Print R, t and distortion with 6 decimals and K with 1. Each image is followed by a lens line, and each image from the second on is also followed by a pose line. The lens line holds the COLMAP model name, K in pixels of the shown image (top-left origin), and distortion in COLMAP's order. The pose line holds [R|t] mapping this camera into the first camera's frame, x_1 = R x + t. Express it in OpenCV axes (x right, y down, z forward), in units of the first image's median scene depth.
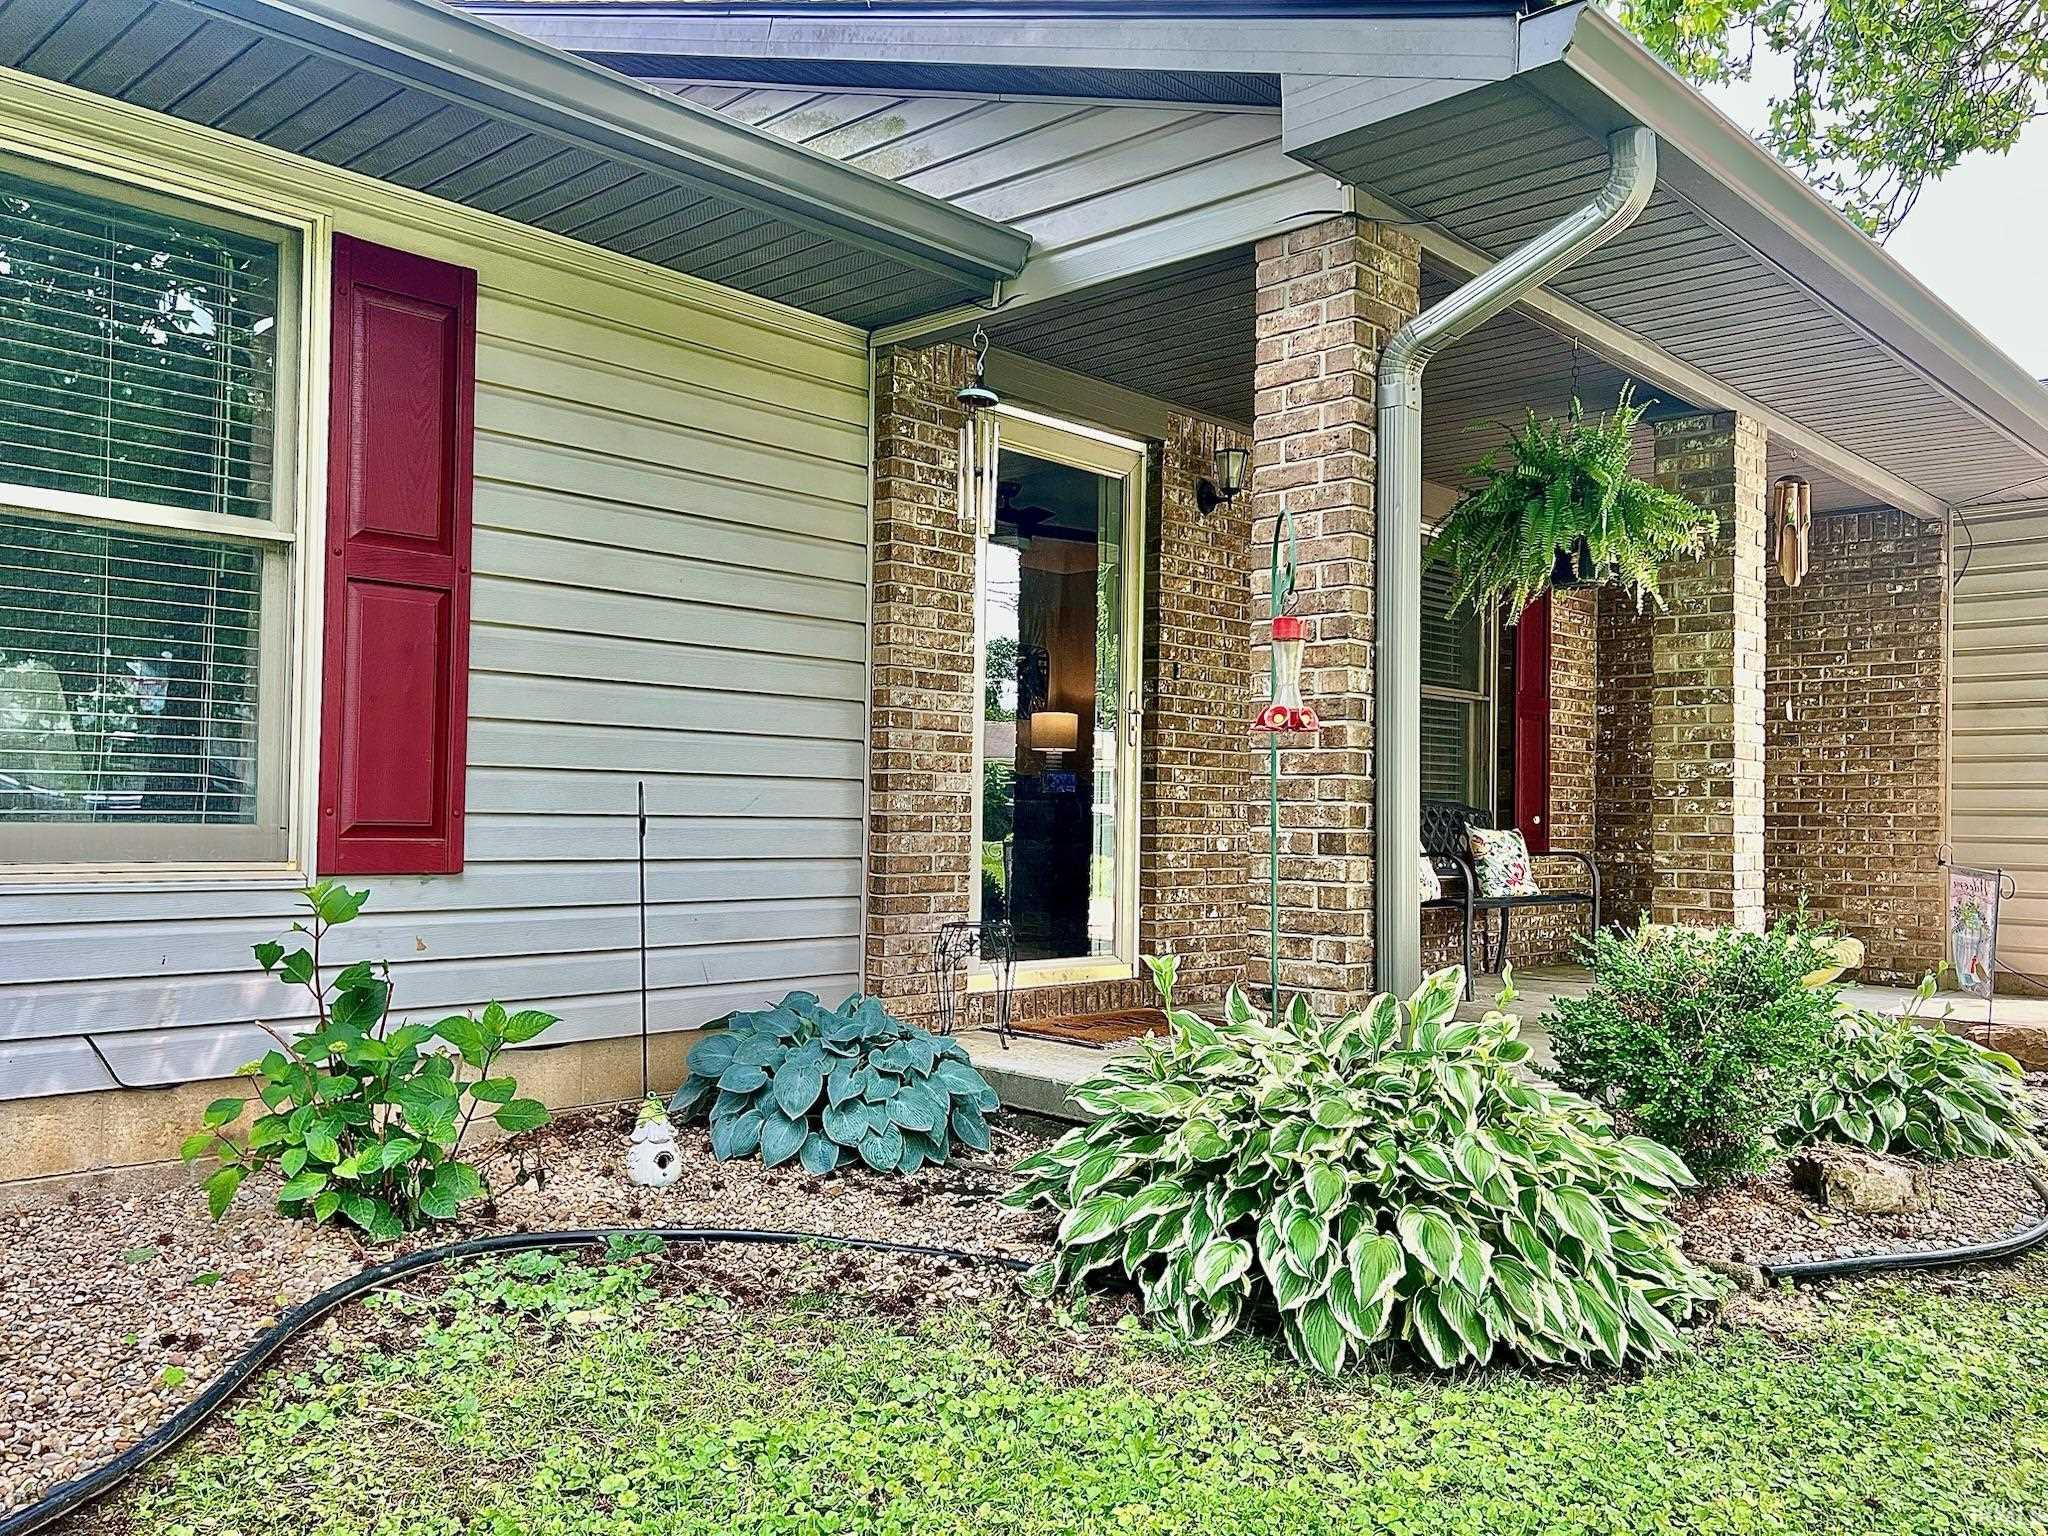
lens RADIAL K [[1632.8, 0, 1021.0], [0, 1632.8, 767.0], [0, 0, 1]] dist [0.008532, -0.003003]
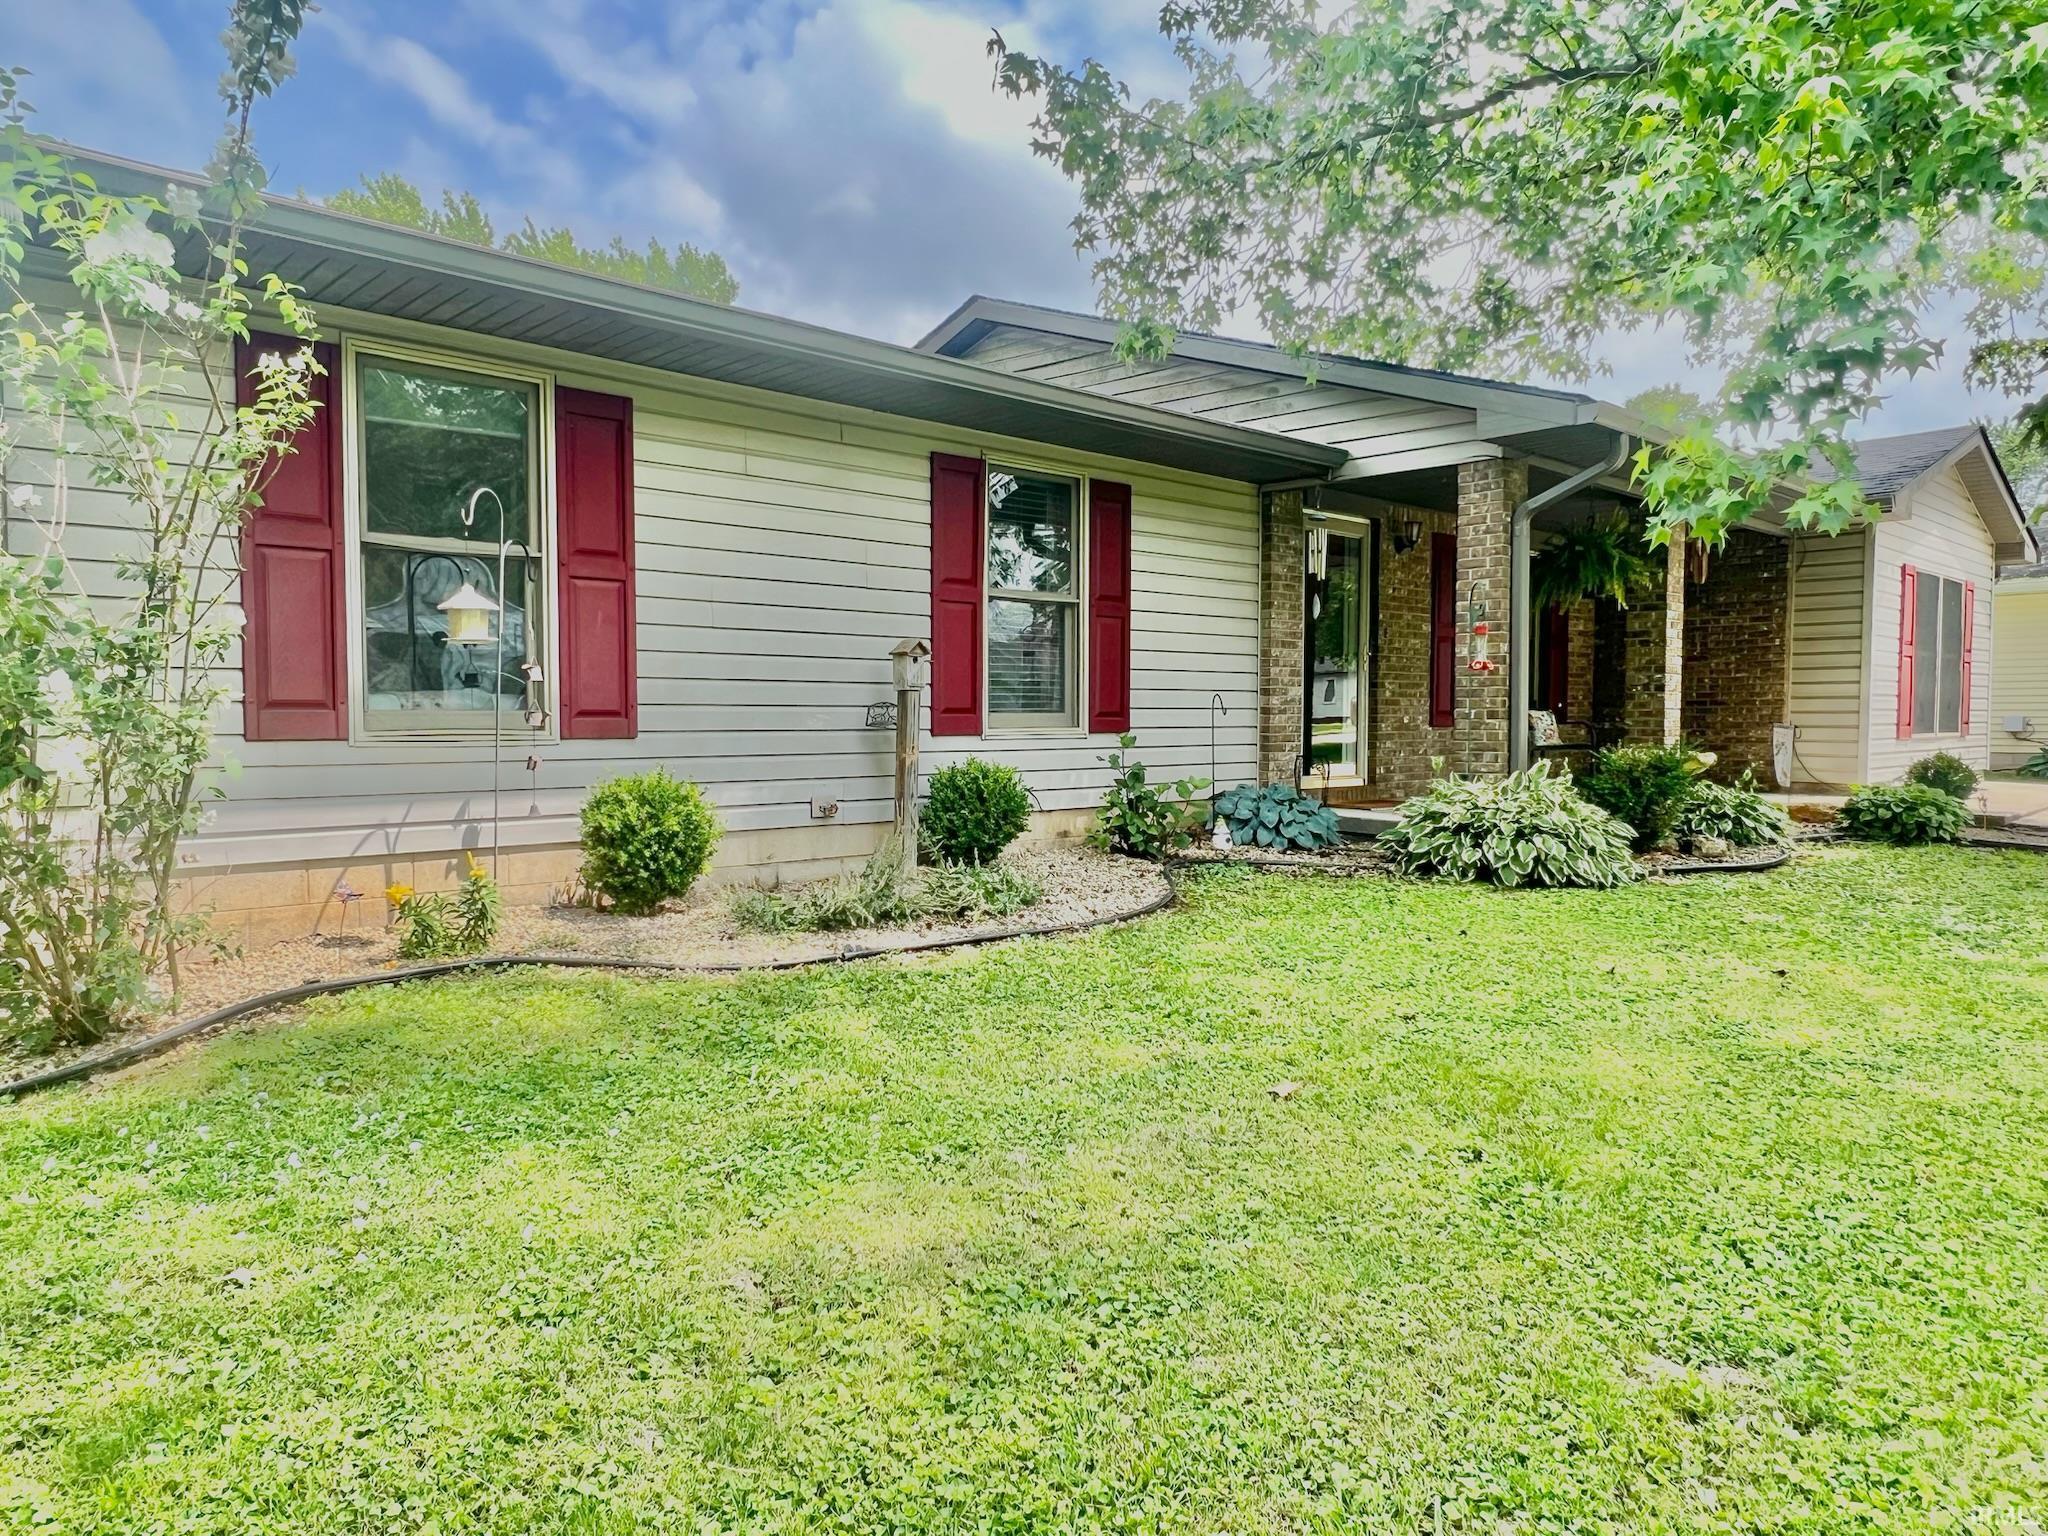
lens RADIAL K [[1325.6, 0, 1027.4], [0, 1325.6, 772.8], [0, 0, 1]] dist [-0.002795, -0.000002]
pose [[0.998264, -0.013518, -0.057322, -0.392986], [0.017772, 0.997073, 0.074358, -0.026358], [0.056149, -0.075247, 0.995583, -1.032932]]
